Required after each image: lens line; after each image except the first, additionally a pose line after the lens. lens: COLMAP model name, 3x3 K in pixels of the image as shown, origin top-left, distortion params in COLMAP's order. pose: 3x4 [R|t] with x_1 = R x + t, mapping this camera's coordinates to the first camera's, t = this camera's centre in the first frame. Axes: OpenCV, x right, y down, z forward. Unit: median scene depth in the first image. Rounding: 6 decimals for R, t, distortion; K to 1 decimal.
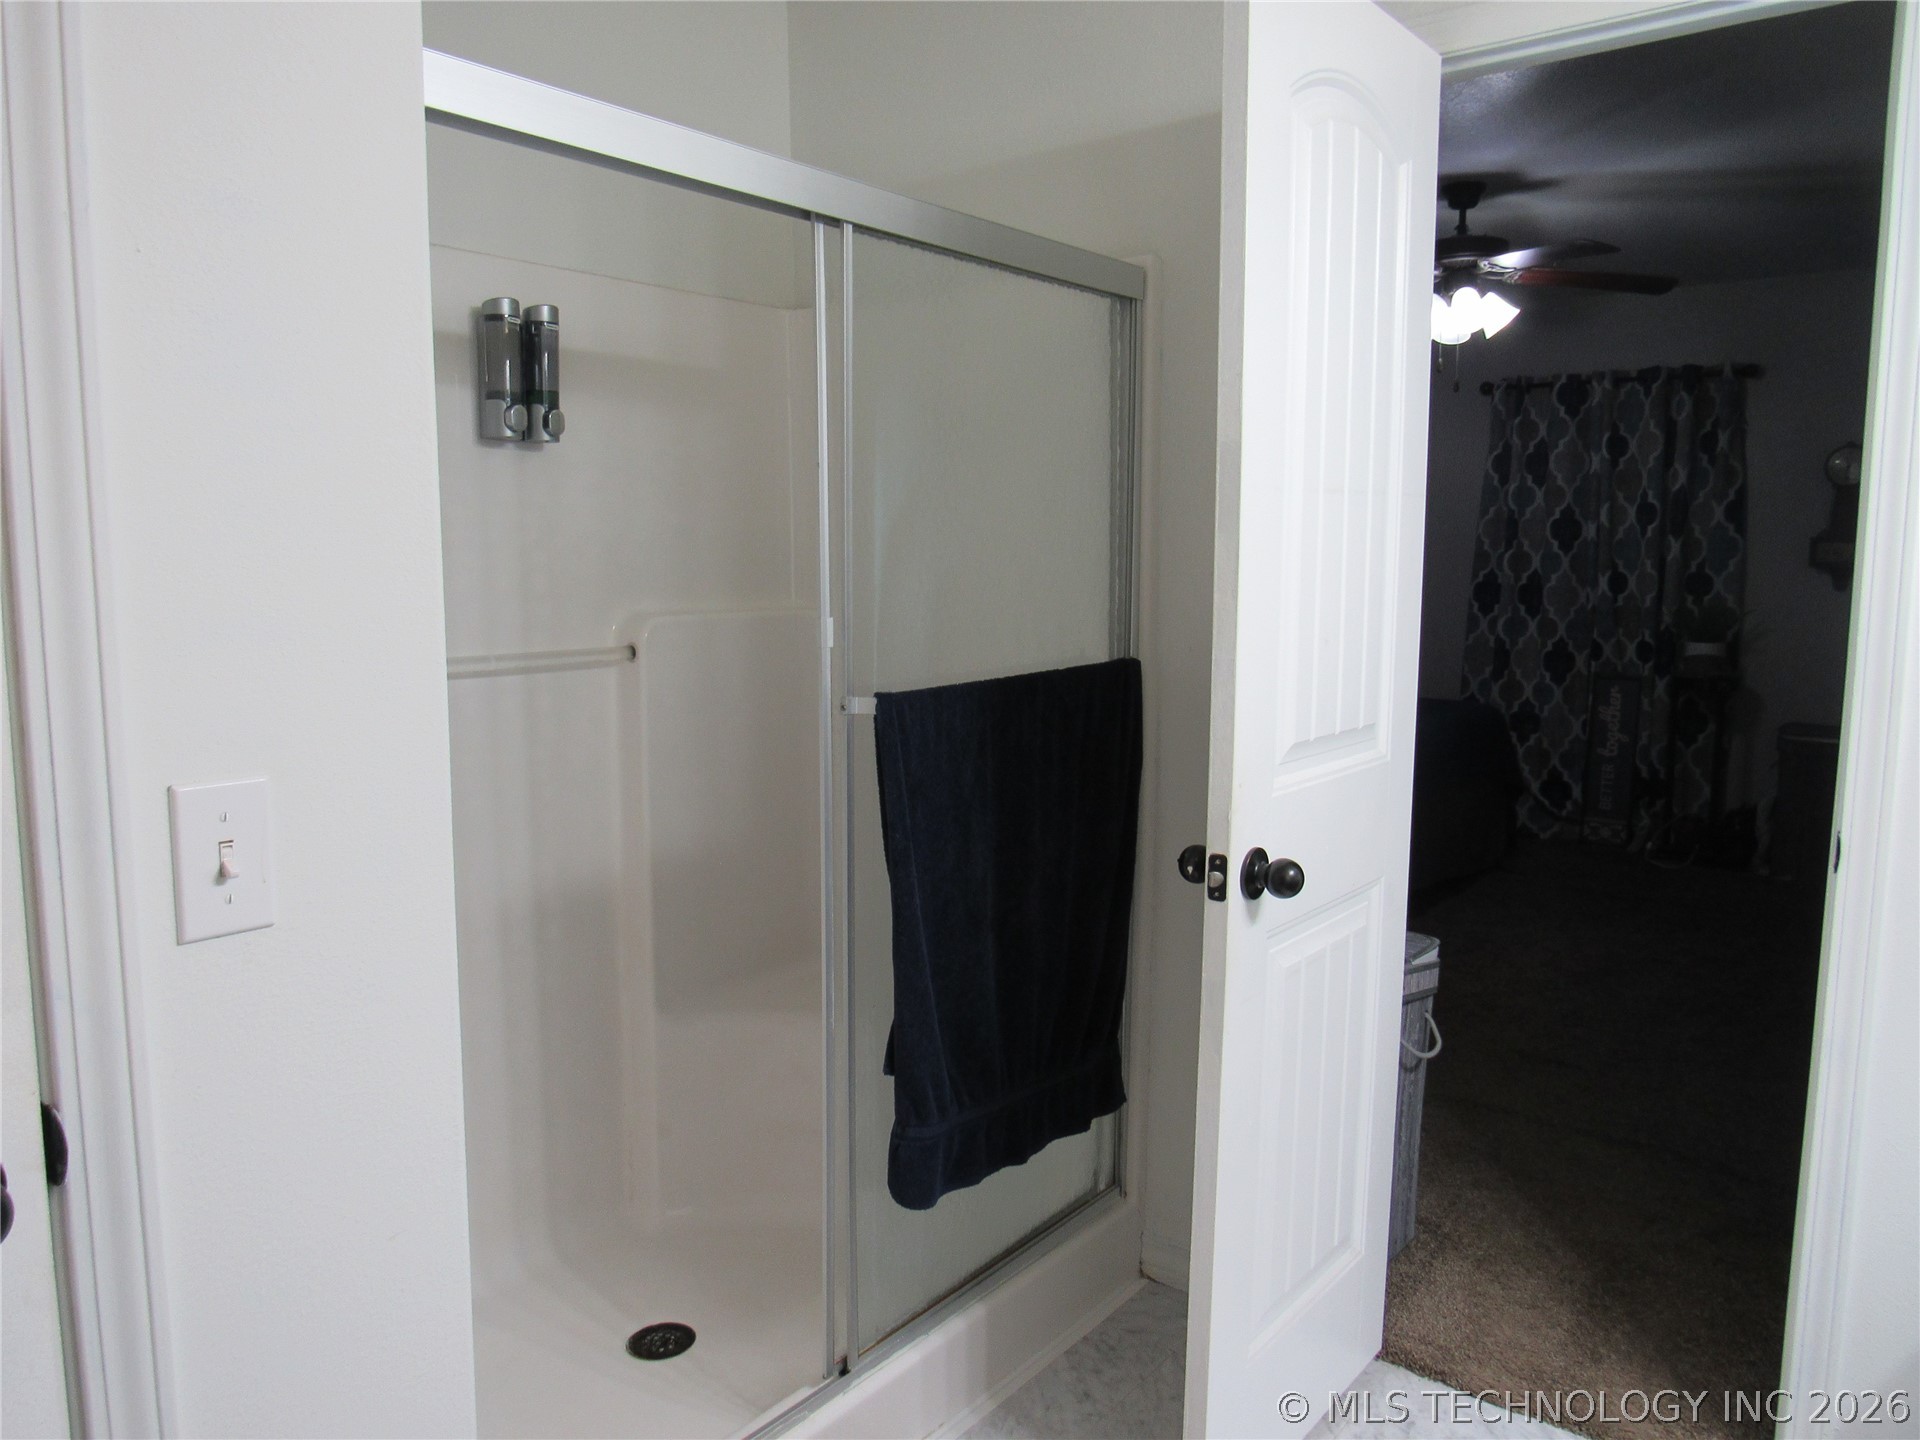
lens RADIAL K [[1376.4, 0, 937.1], [0, 1376.4, 715.1], [0, 0, 1]] dist [-0.032831, 0.023947]
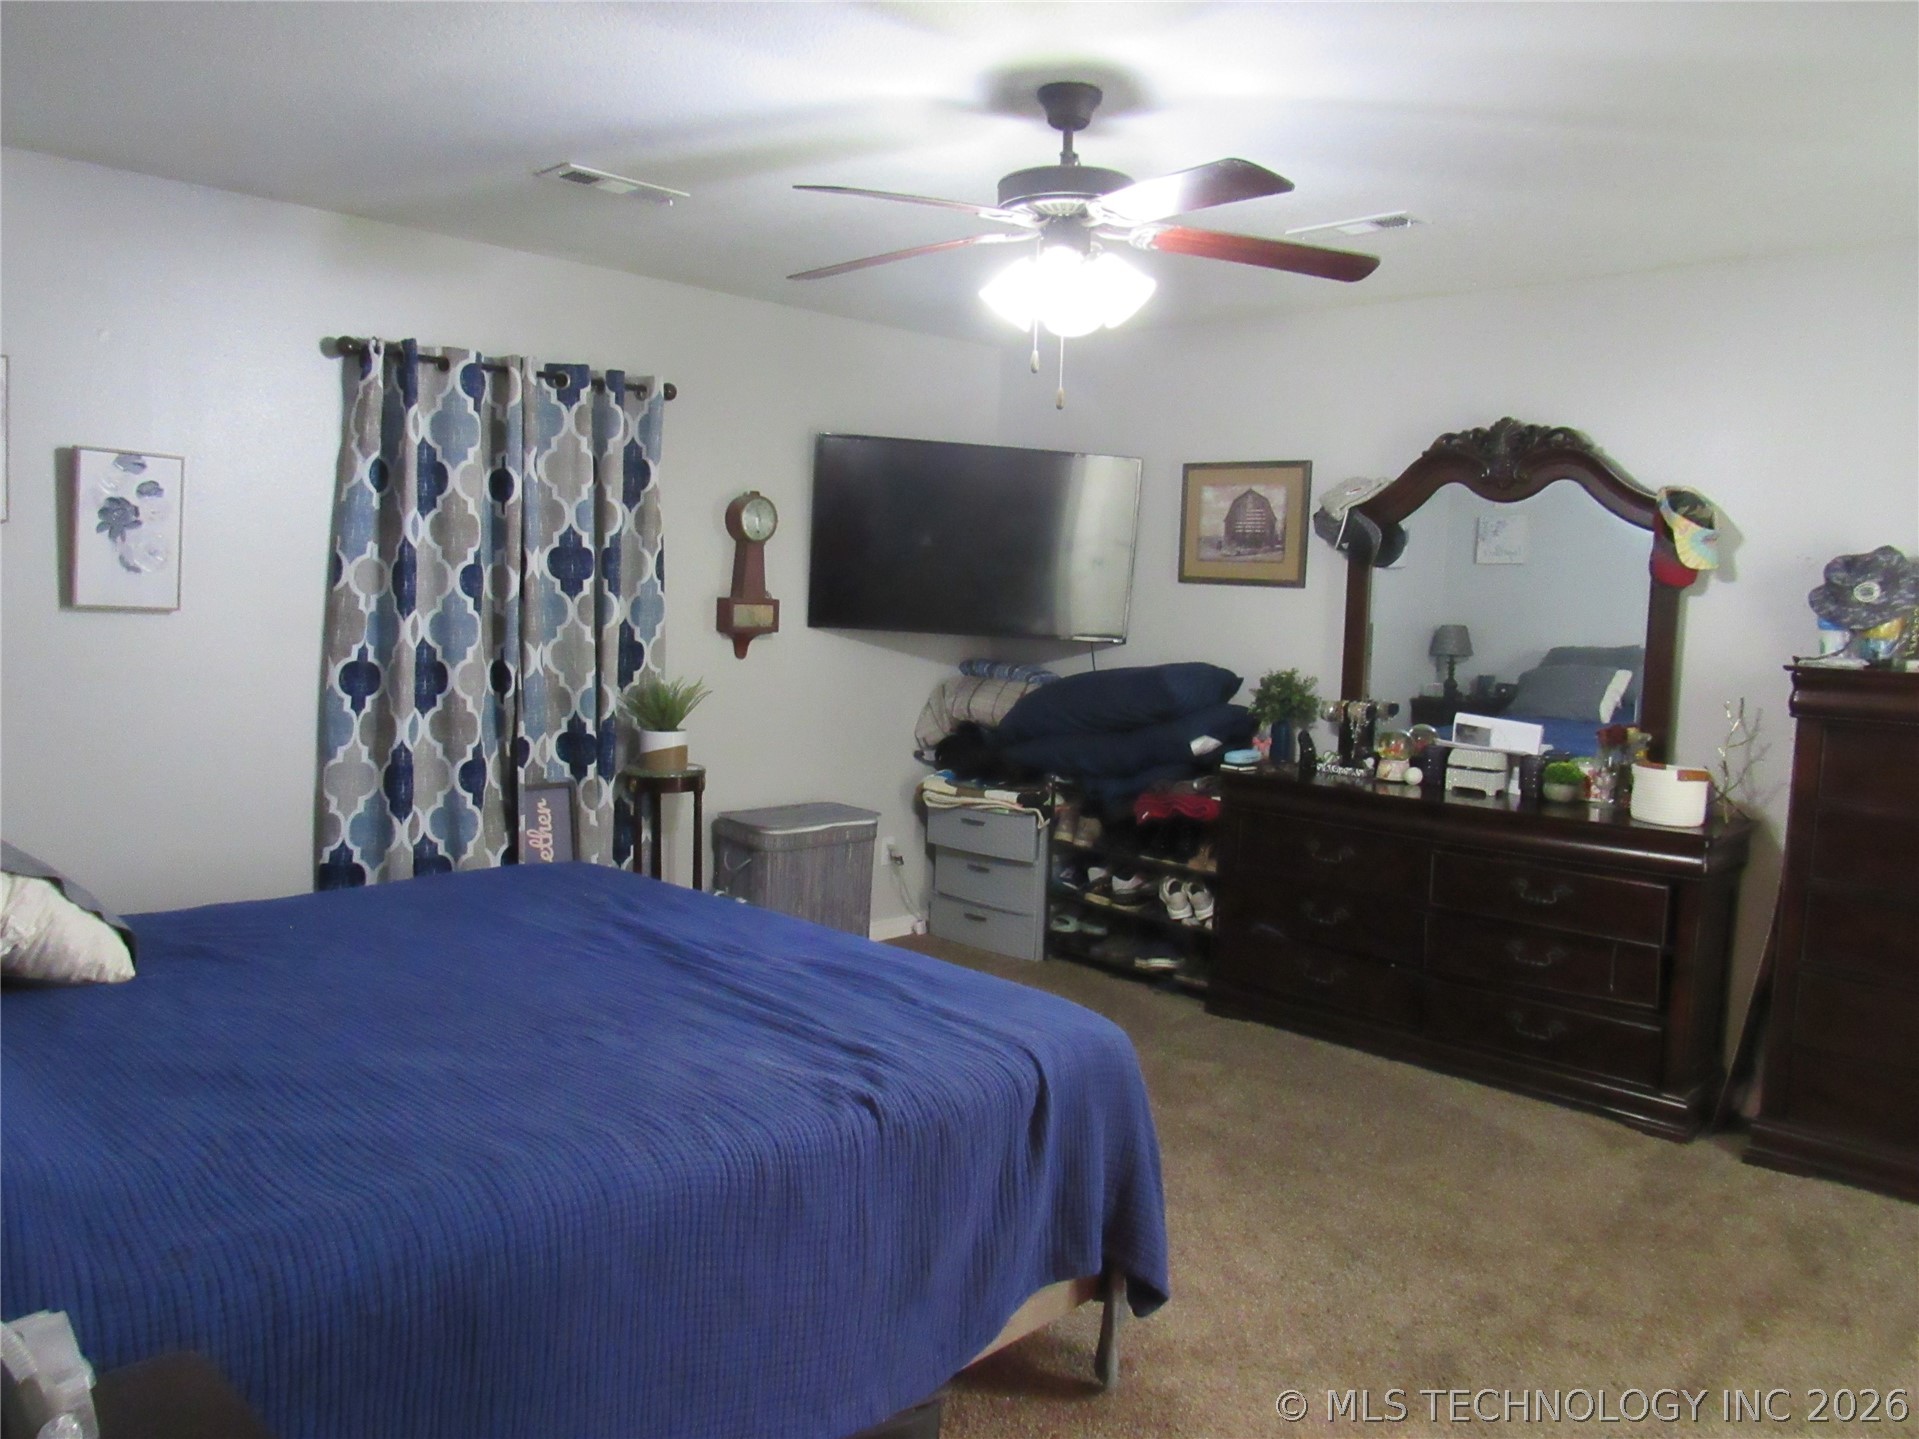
lens RADIAL K [[1432.4, 0, 967.1], [0, 1432.4, 727.6], [0, 0, 1]] dist [-0.000049, 0.001349]
pose [[0.092479, -0.095824, 0.991093, -0.225630], [0.089772, 0.992107, 0.087545, -0.103223], [-0.991660, 0.080876, 0.100352, 0.690174]]
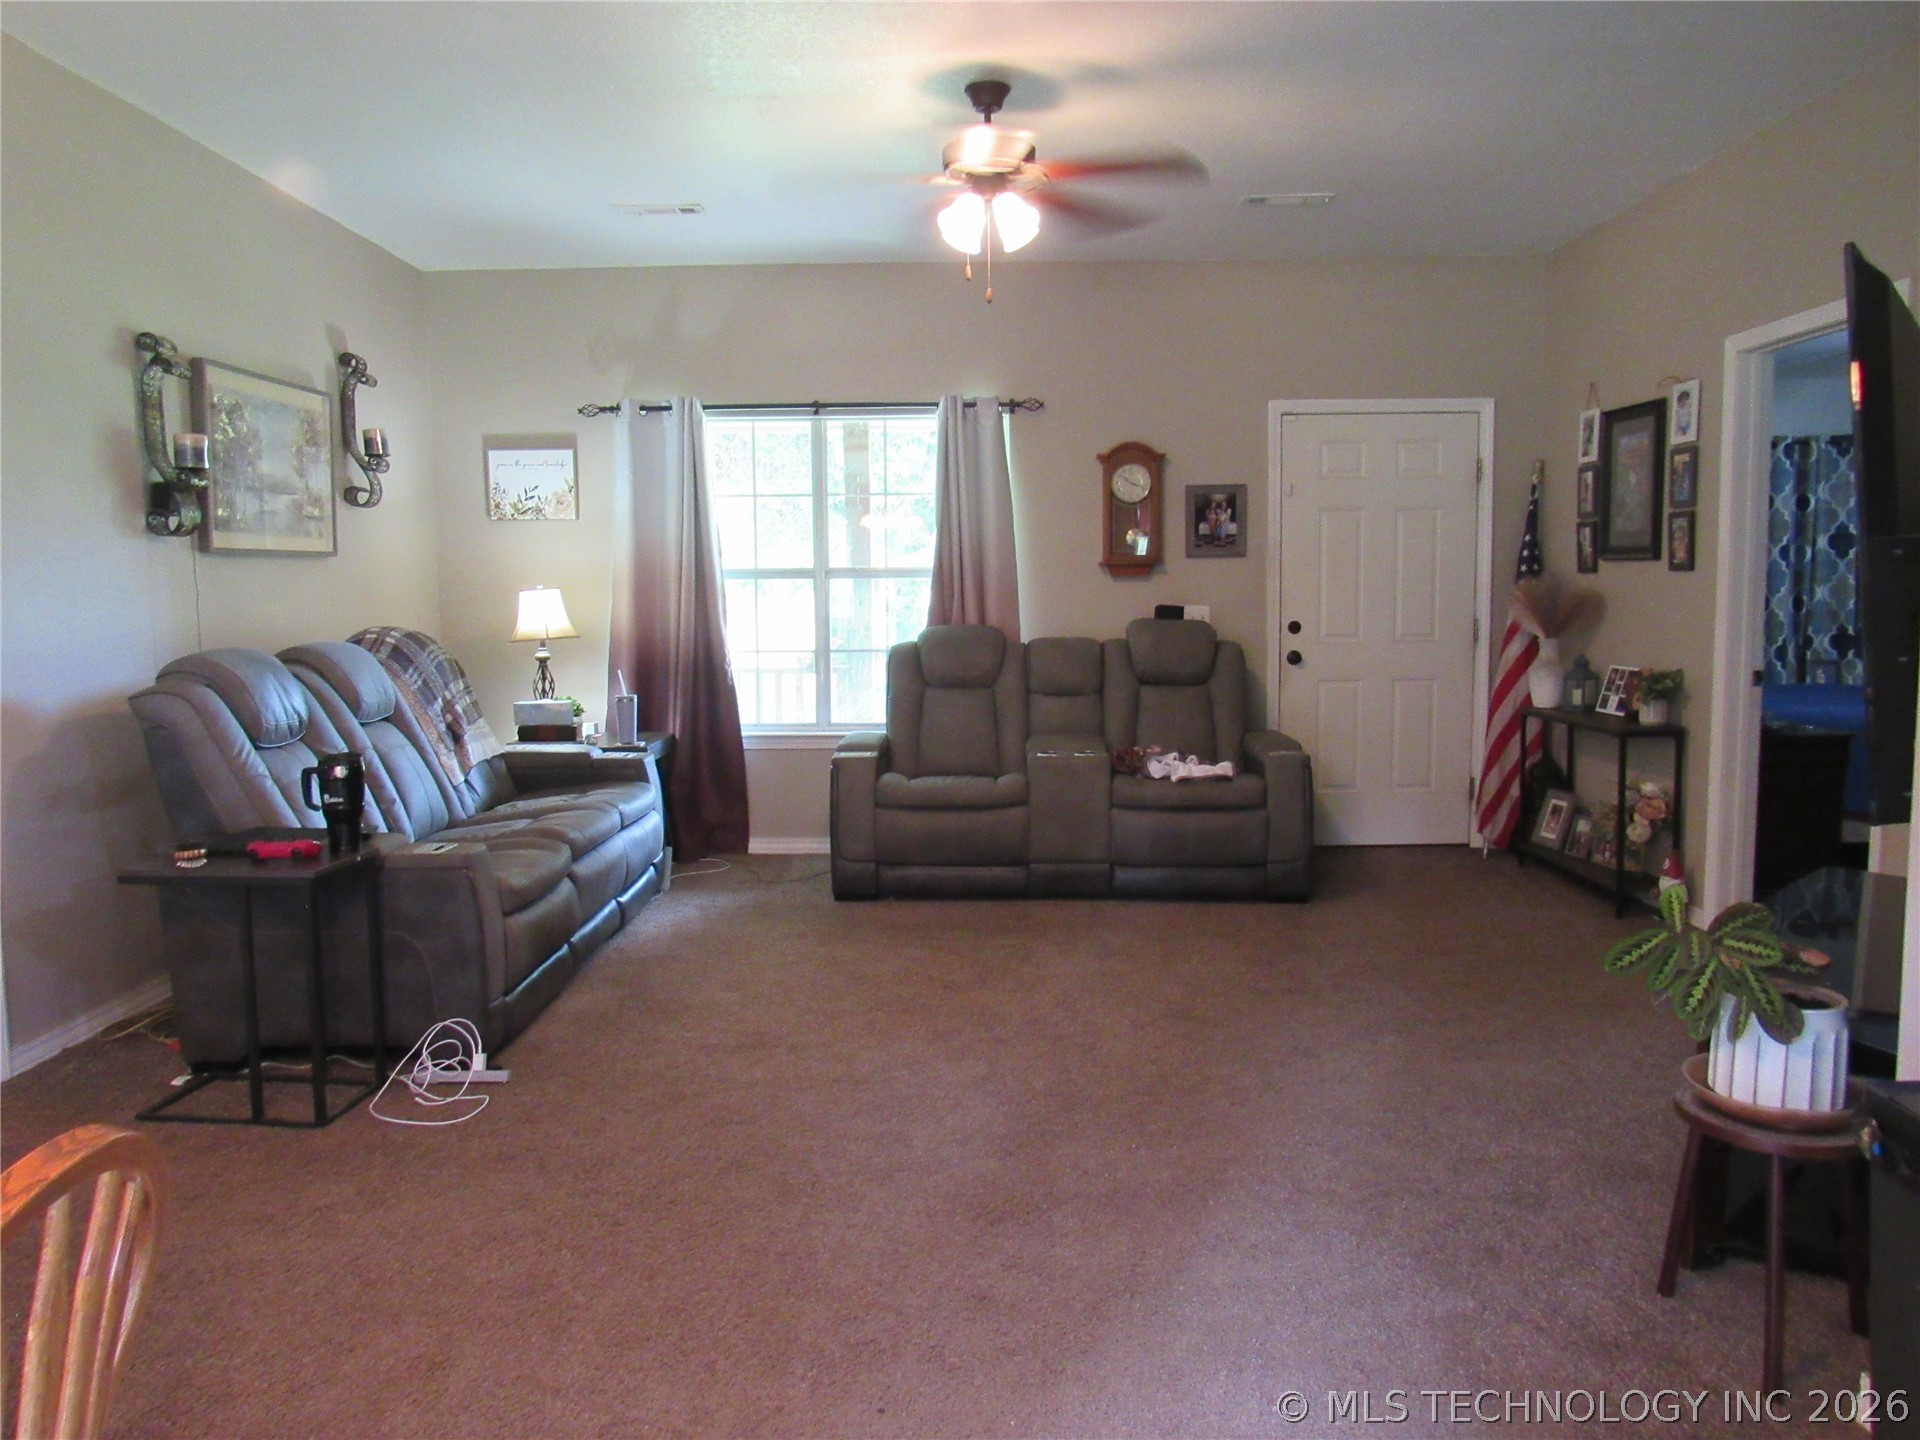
lens RADIAL K [[1386.3, 0, 967.7], [0, 1386.3, 721.1], [0, 0, 1]] dist [-0.010864, -0.005179]
pose [[0.788858, -0.071214, 0.610435, -0.980269], [0.090220, 0.995922, -0.000405, -0.044946], [-0.607917, 0.055393, 0.792066, 0.433729]]
